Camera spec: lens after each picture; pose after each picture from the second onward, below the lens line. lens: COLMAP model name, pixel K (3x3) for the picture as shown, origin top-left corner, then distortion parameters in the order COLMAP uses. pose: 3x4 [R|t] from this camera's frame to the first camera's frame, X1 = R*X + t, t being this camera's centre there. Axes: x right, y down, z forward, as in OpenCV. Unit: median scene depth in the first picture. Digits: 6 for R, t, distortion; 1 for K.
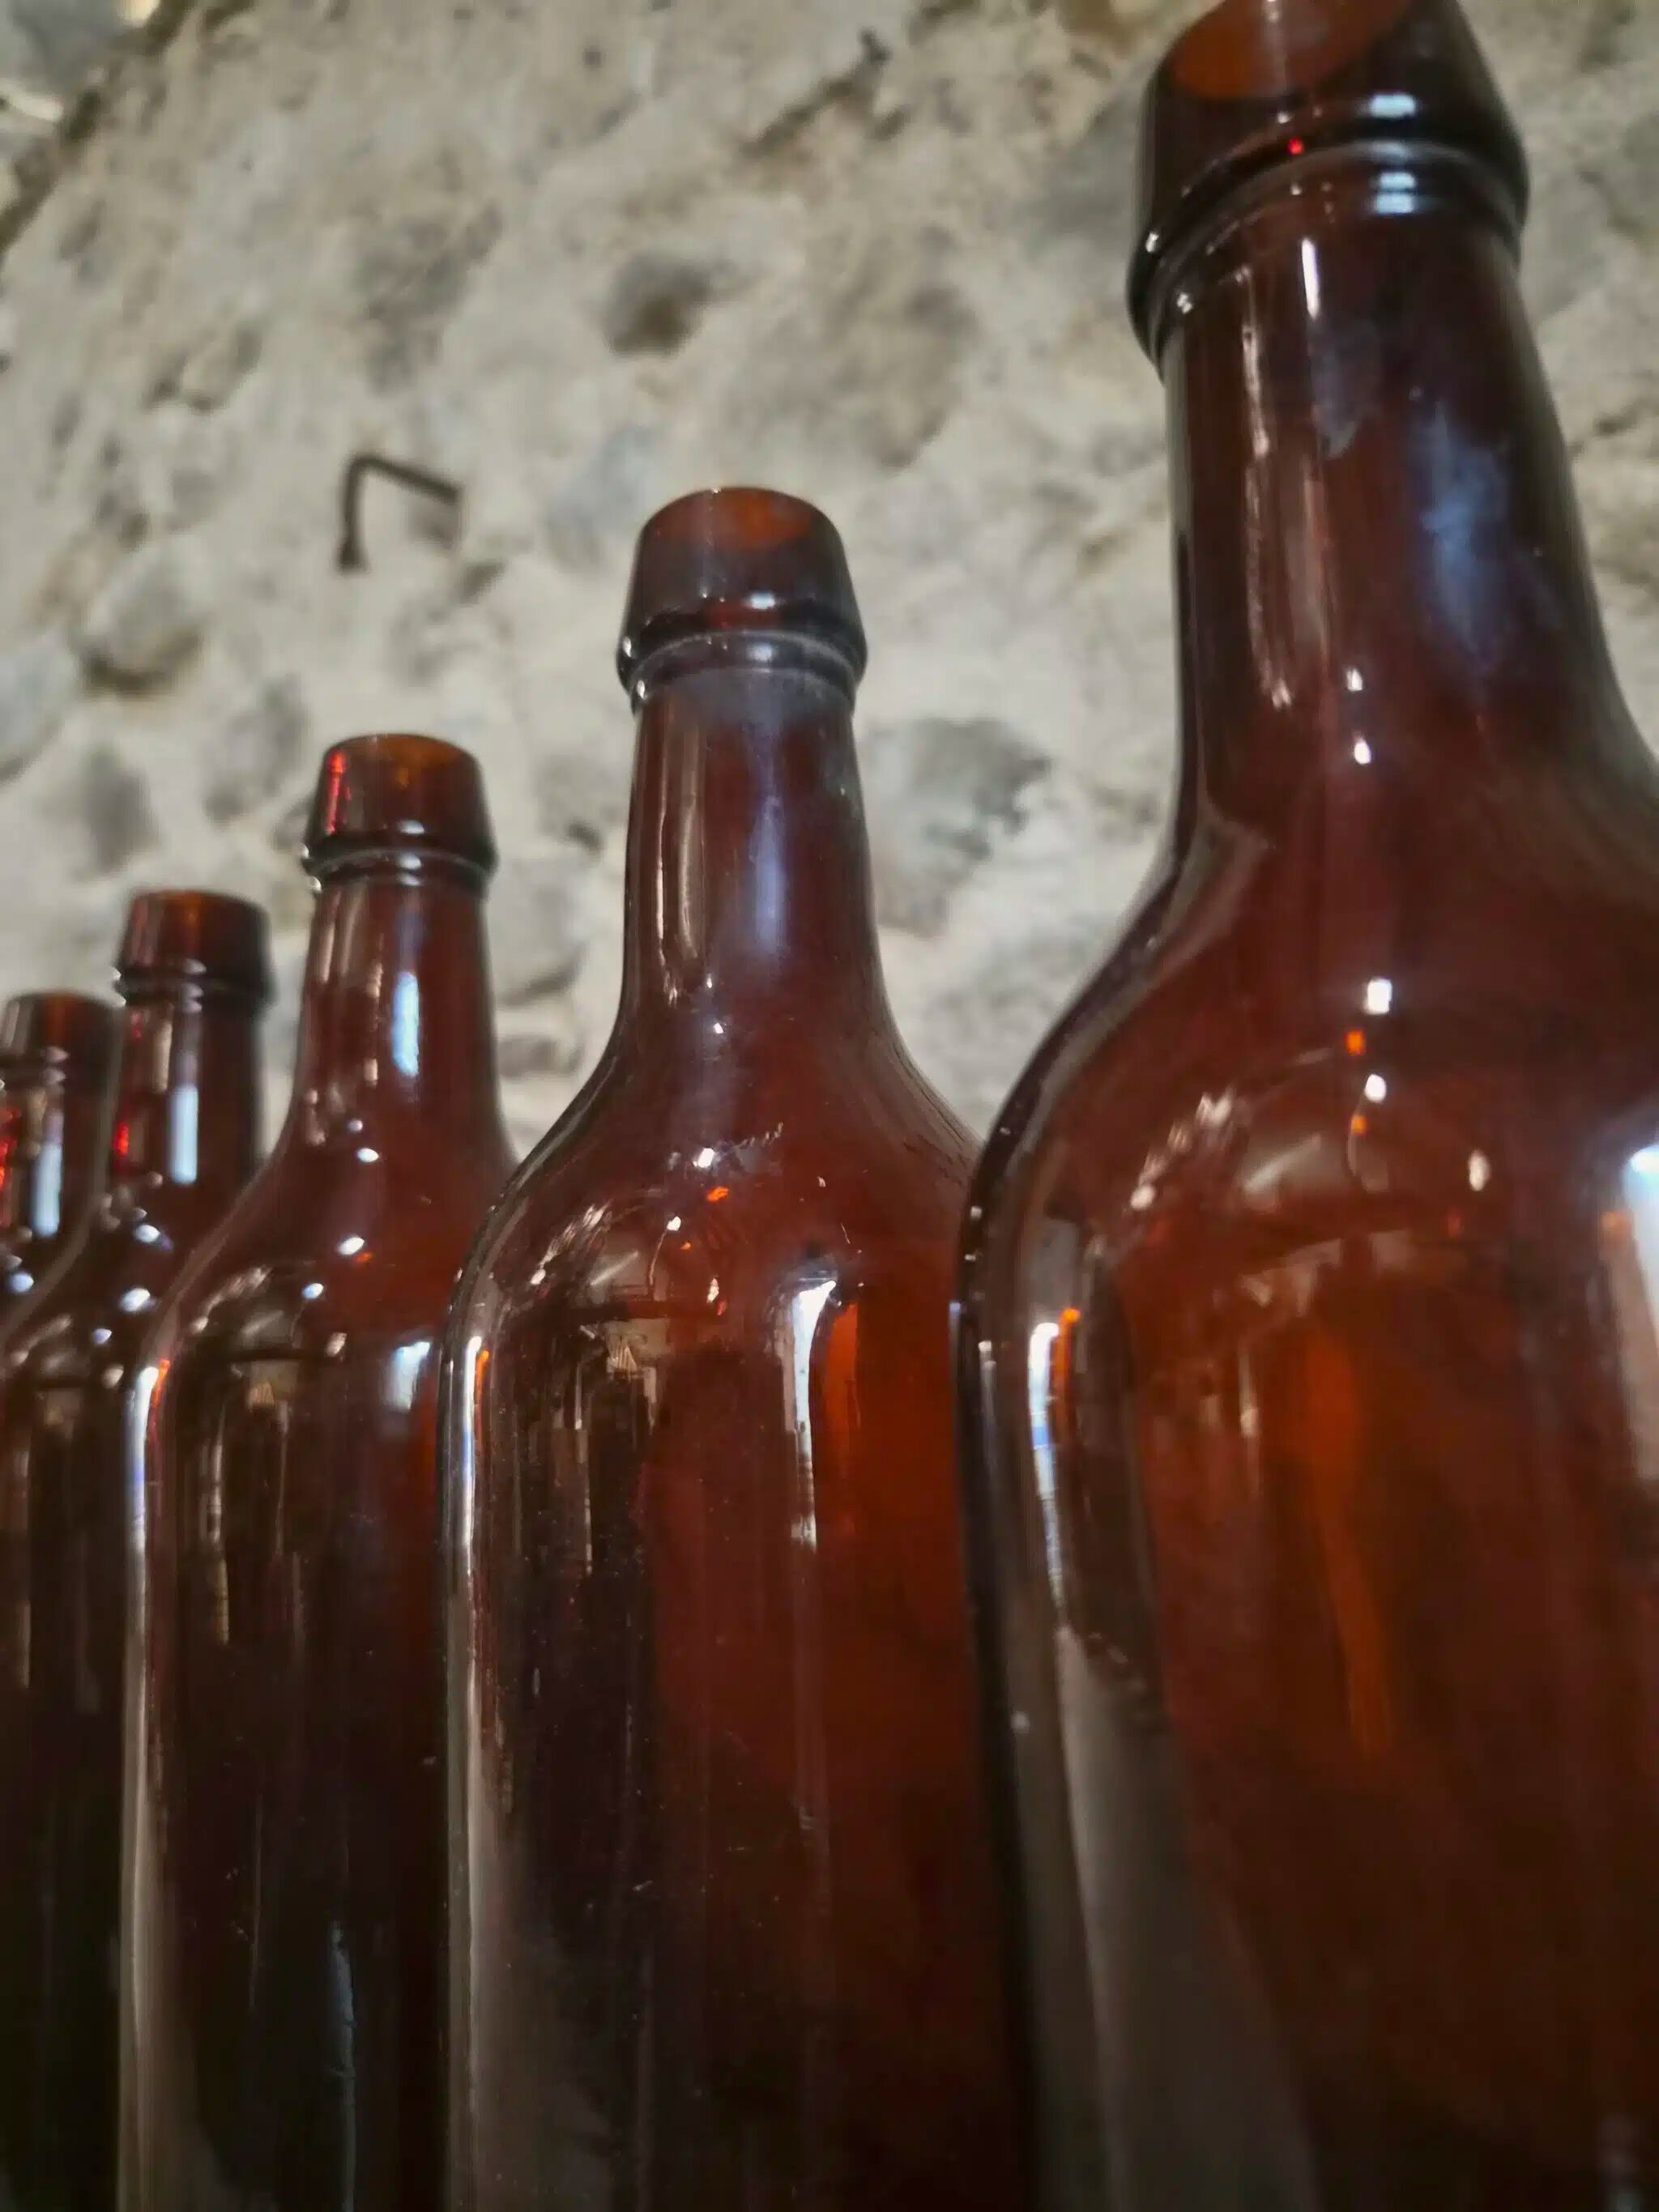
lens RADIAL K [[1579.9, 0, 838.2], [0, 1579.9, 1103.6], [0, 0, 1]] dist [0.001401, -0.009348]
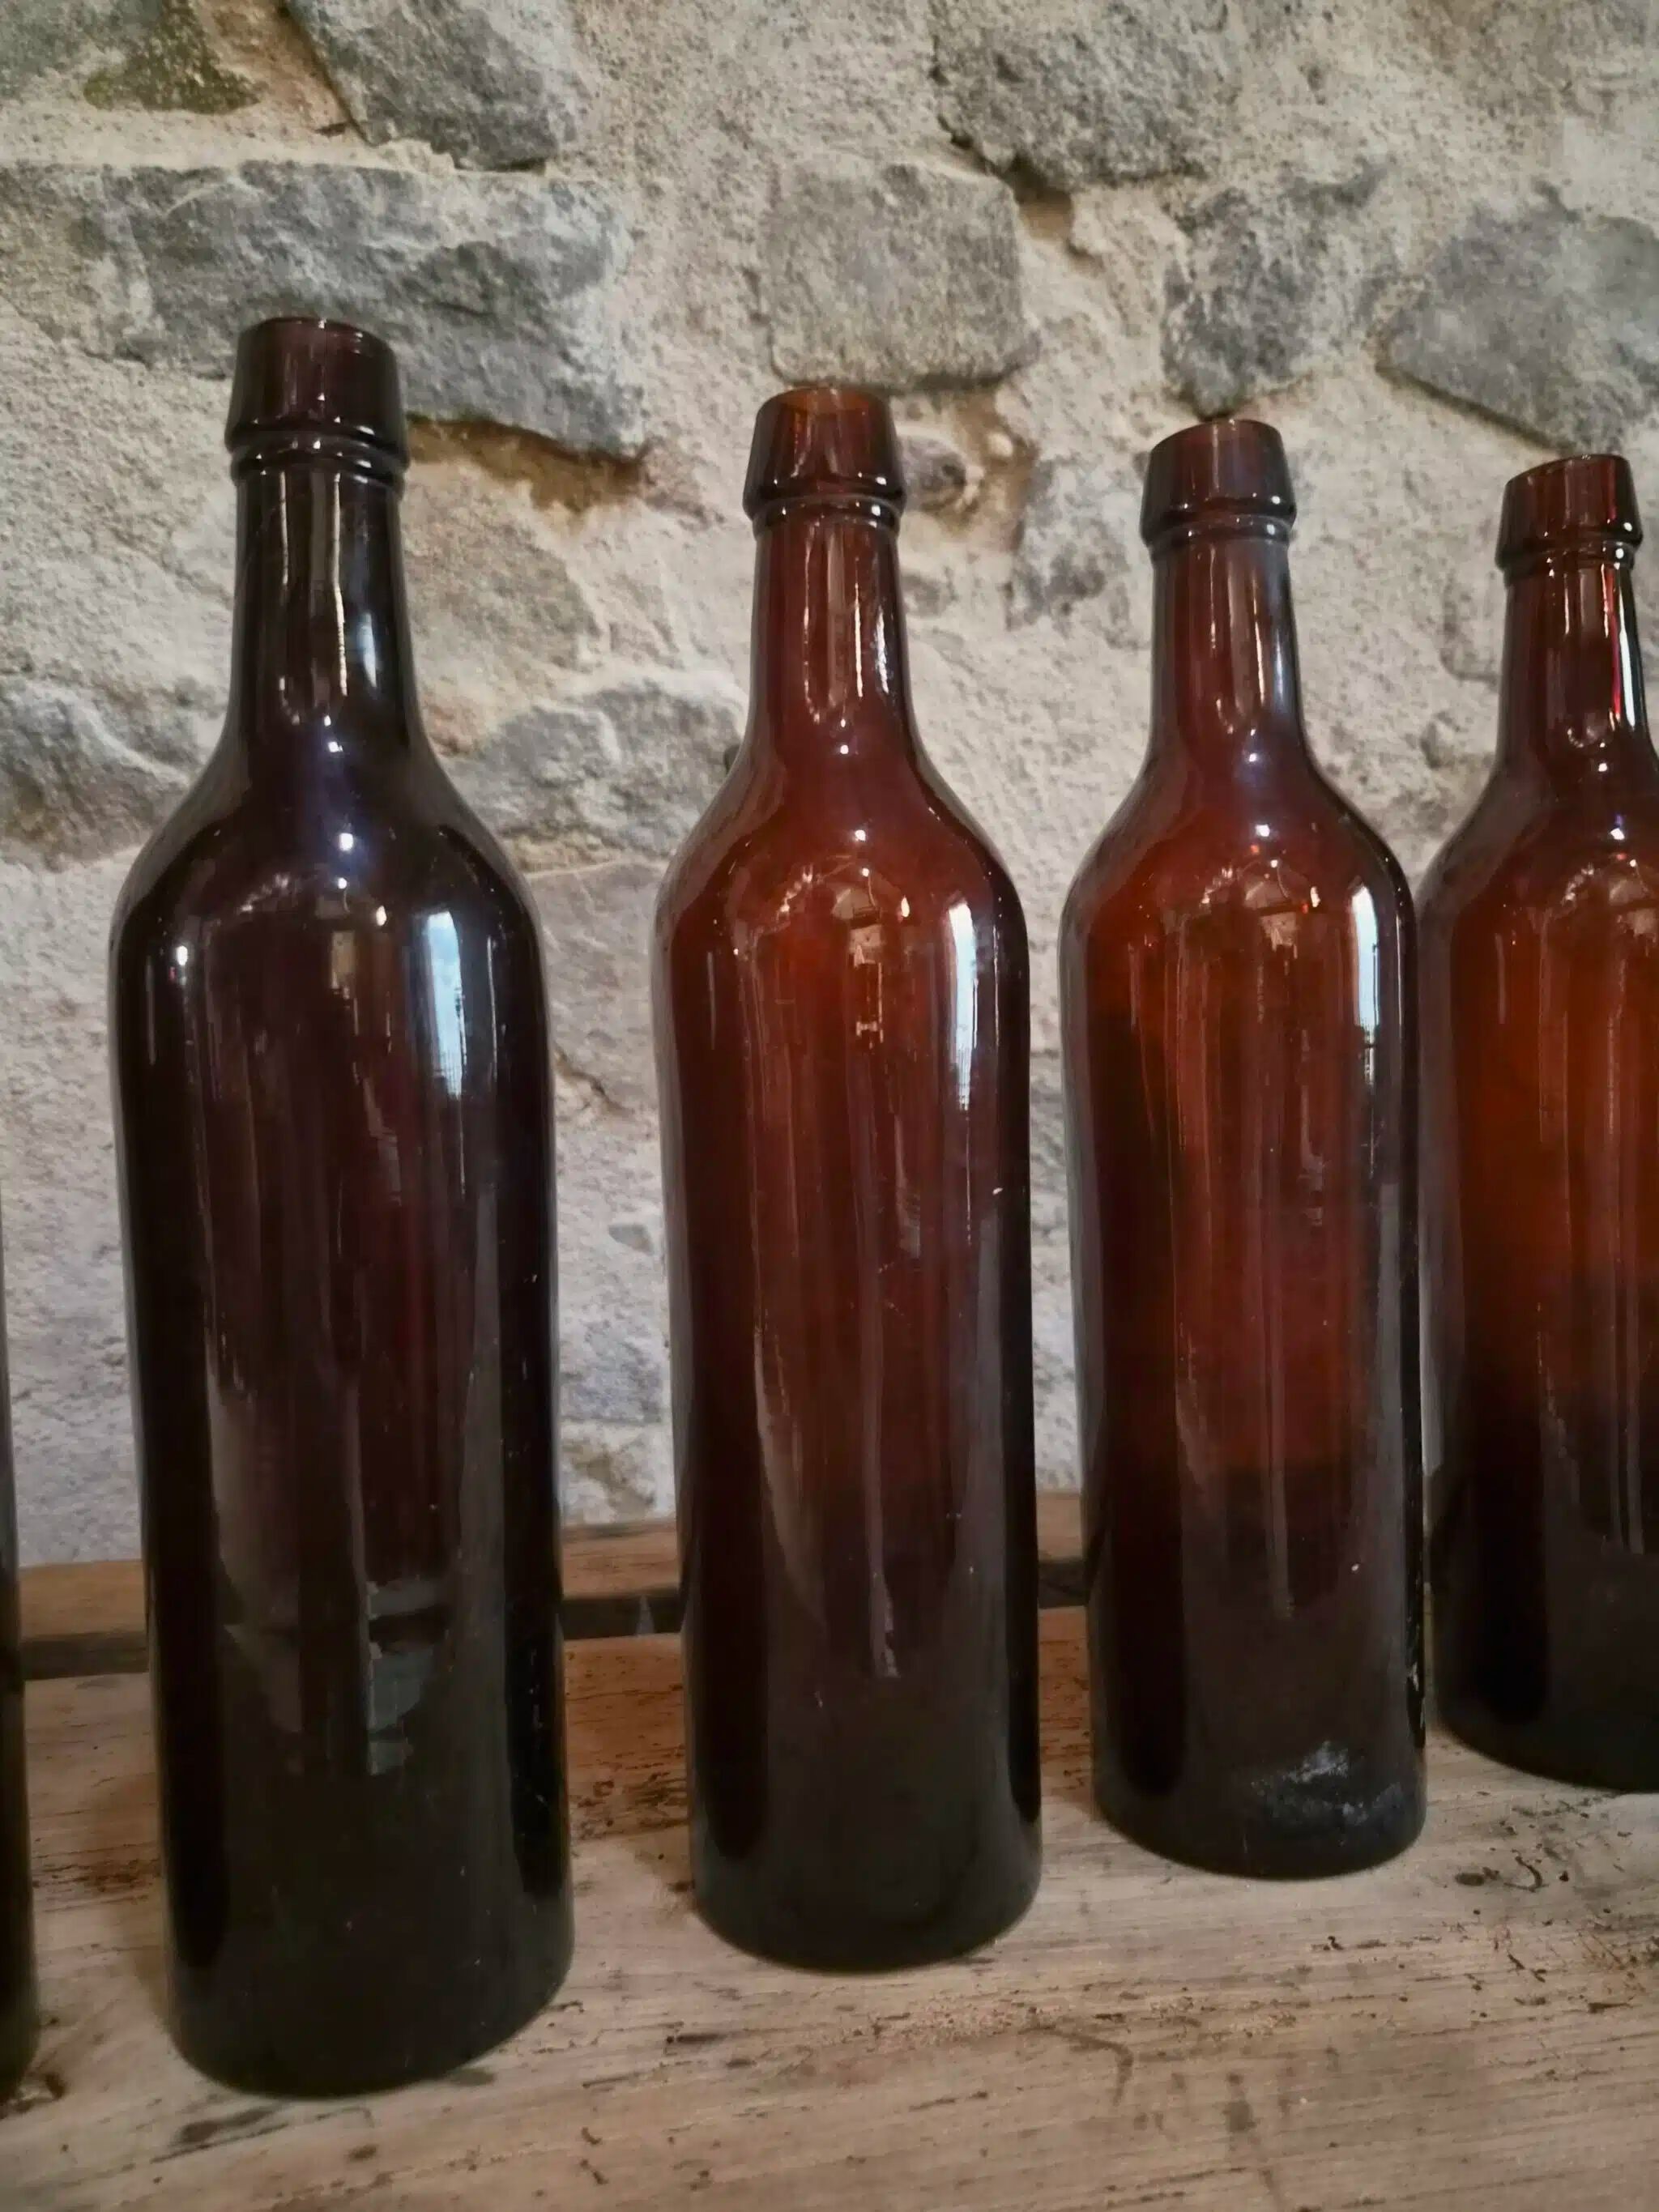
lens RADIAL K [[1560.2, 0, 830.2], [0, 1560.2, 1096.1], [0, 0, 1]] dist [0.053113, -0.047479]
pose [[0.662484, -0.039682, 0.748024, -0.816617], [-0.130696, 0.977156, 0.167588, 0.139191], [-0.737586, -0.208788, 0.642164, 0.532077]]
